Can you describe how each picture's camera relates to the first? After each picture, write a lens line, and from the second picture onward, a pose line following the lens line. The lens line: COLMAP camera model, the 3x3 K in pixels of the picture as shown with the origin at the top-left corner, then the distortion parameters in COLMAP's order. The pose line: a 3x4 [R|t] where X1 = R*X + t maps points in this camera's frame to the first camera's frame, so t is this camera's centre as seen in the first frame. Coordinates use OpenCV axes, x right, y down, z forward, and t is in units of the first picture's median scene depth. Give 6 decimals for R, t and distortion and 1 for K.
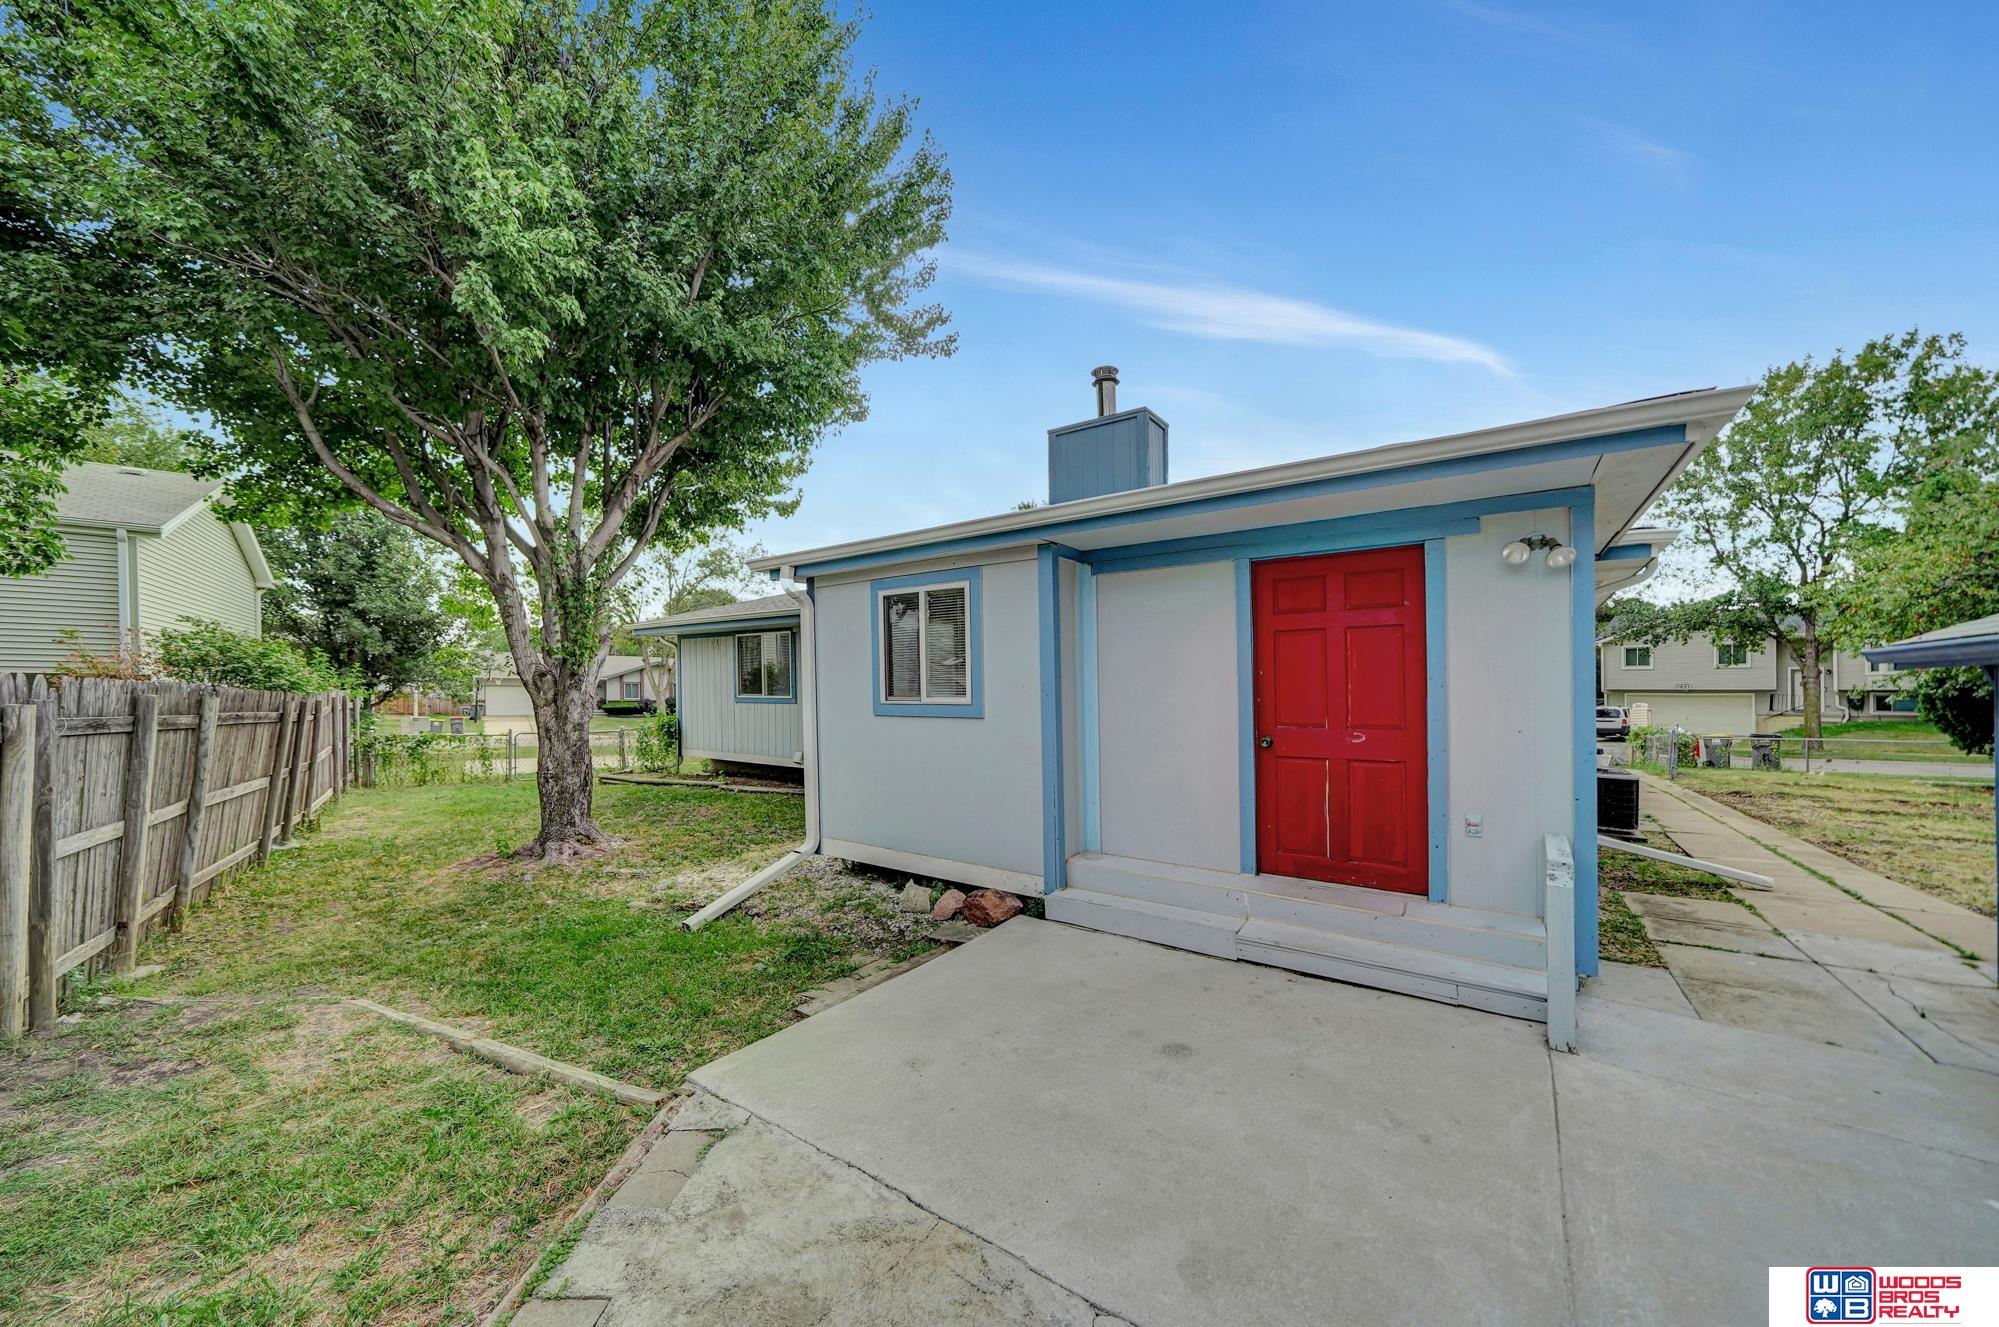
lens RADIAL K [[710.1, 0, 994.2], [0, 710.1, 693.1], [0, 0, 1]] dist [-0.000295, -0.000007]
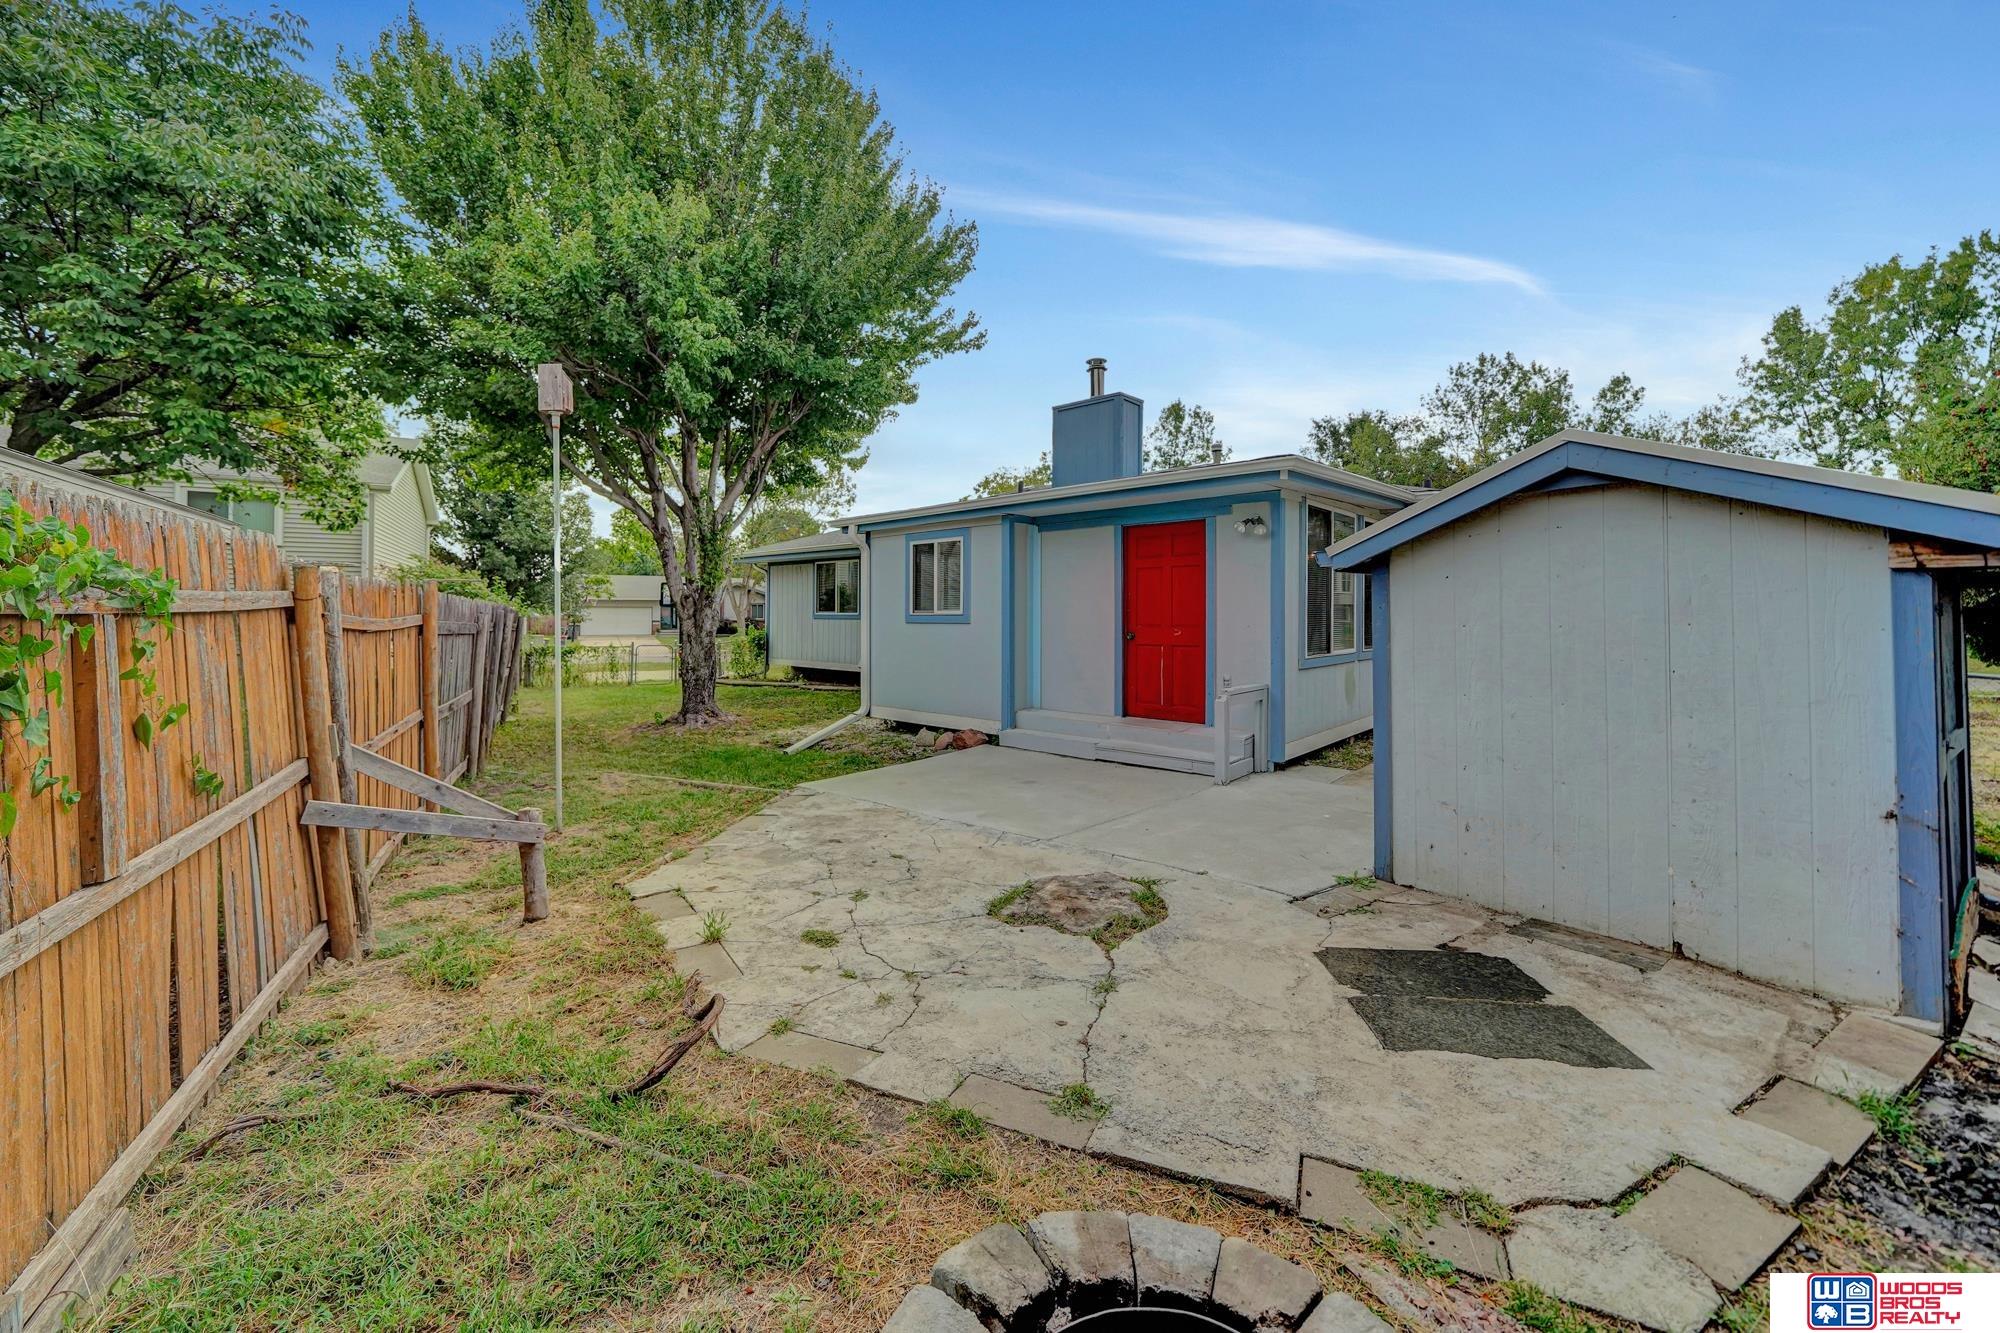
lens RADIAL K [[776.0, 0, 999.0], [0, 776.0, 522.6], [0, 0, 1]] dist [0.000841, 0.000026]
pose [[0.994007, -0.015936, -0.108147, 0.183770], [0.003189, 0.993123, -0.117031, 0.011147], [0.109268, 0.115985, 0.987222, -0.556967]]
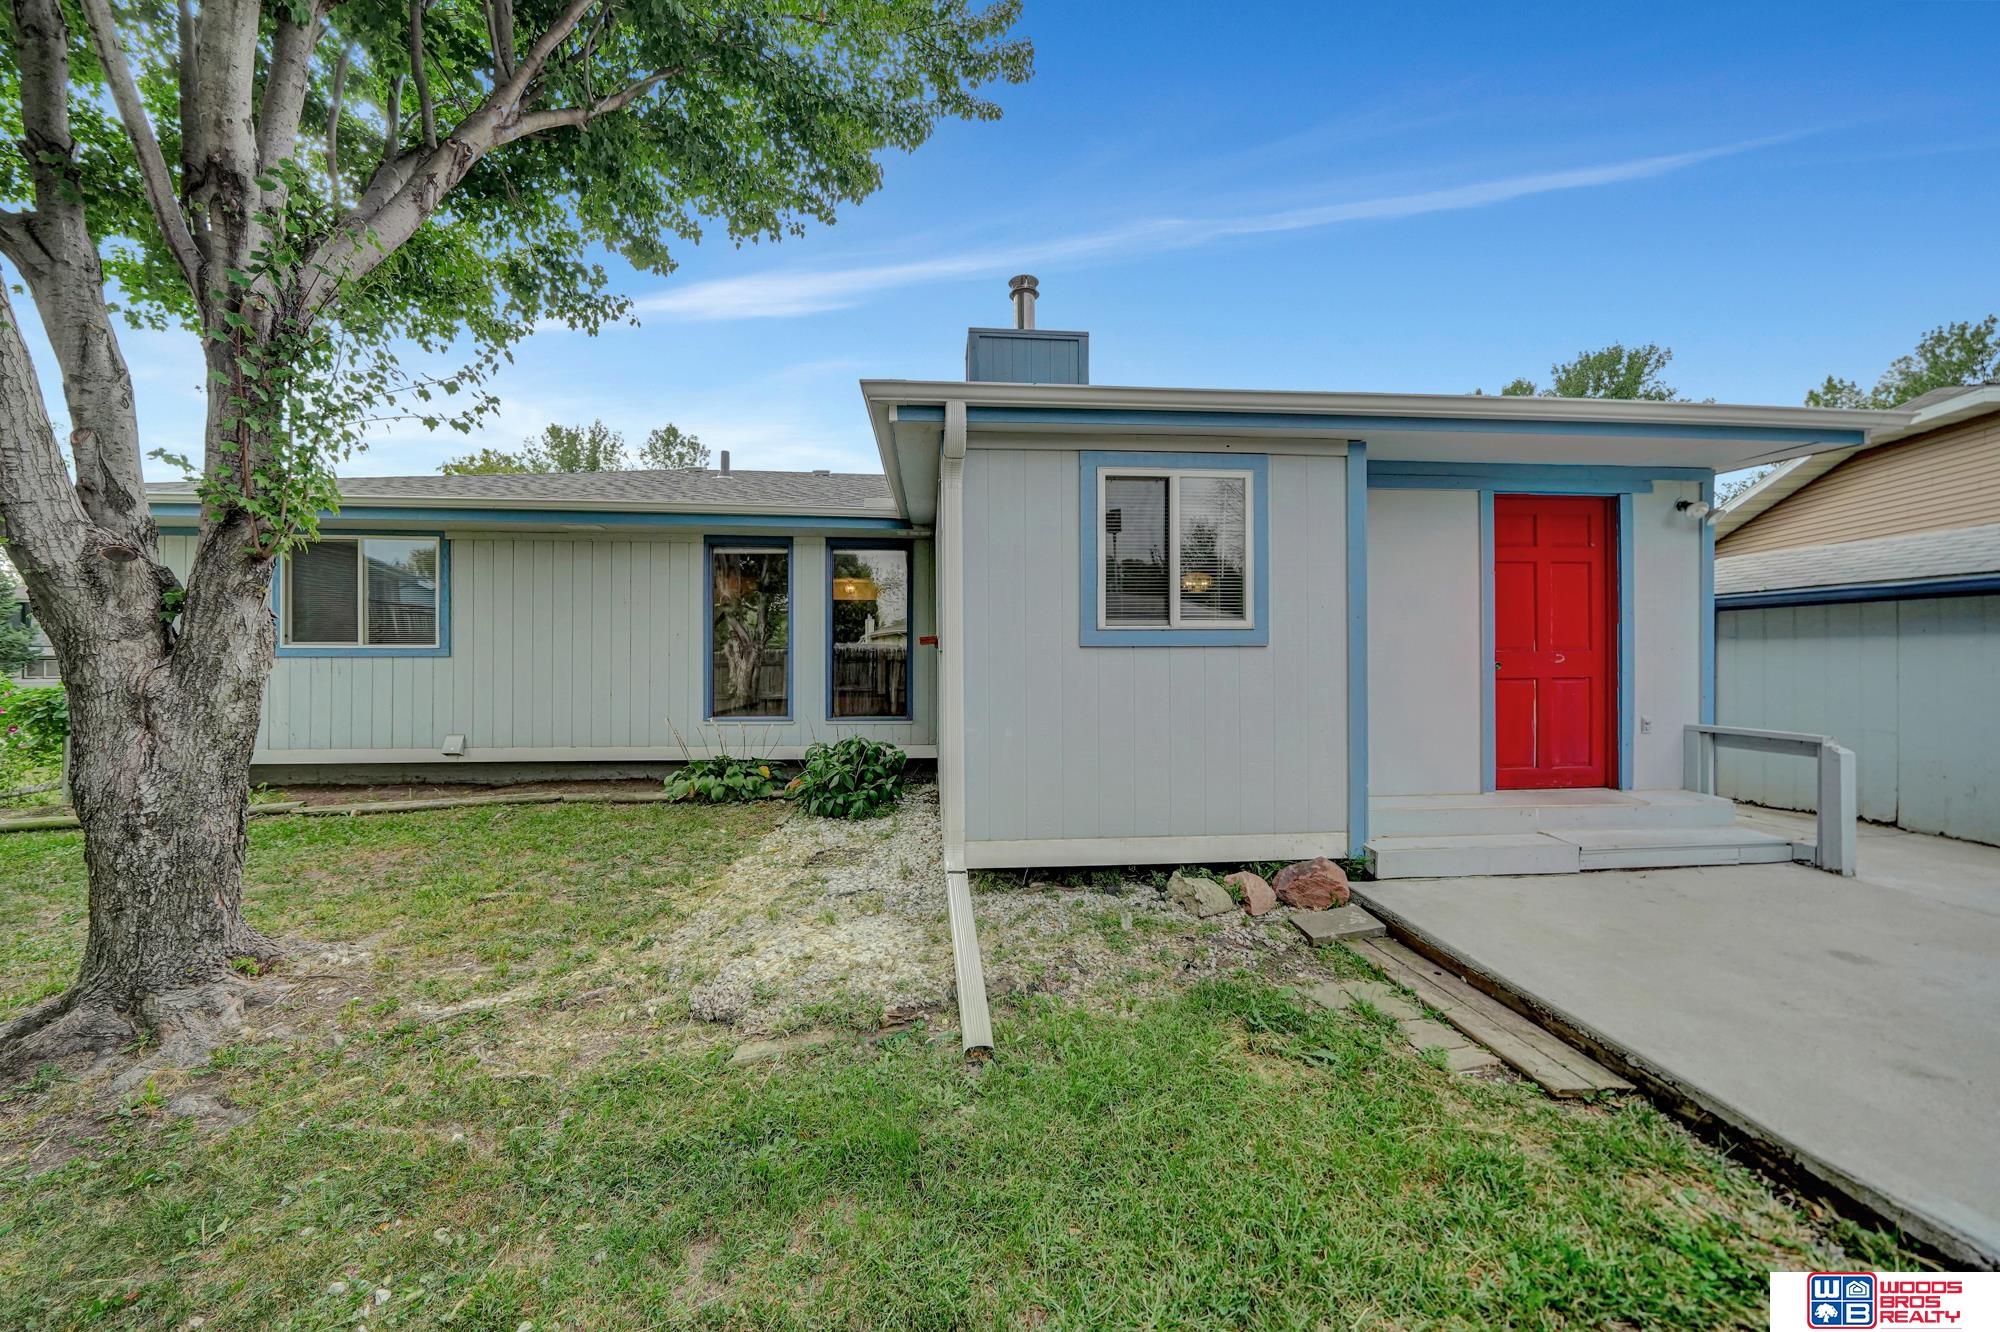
lens RADIAL K [[689.4, 0, 1002.1], [0, 689.4, 647.2], [0, 0, 1]] dist [-0.004760, 0.000053]
pose [[0.760993, 0.005894, 0.648733, -0.561196], [0.006534, 0.999838, -0.016749, 0.035746], [-0.648727, 0.016985, 0.760832, 0.459844]]
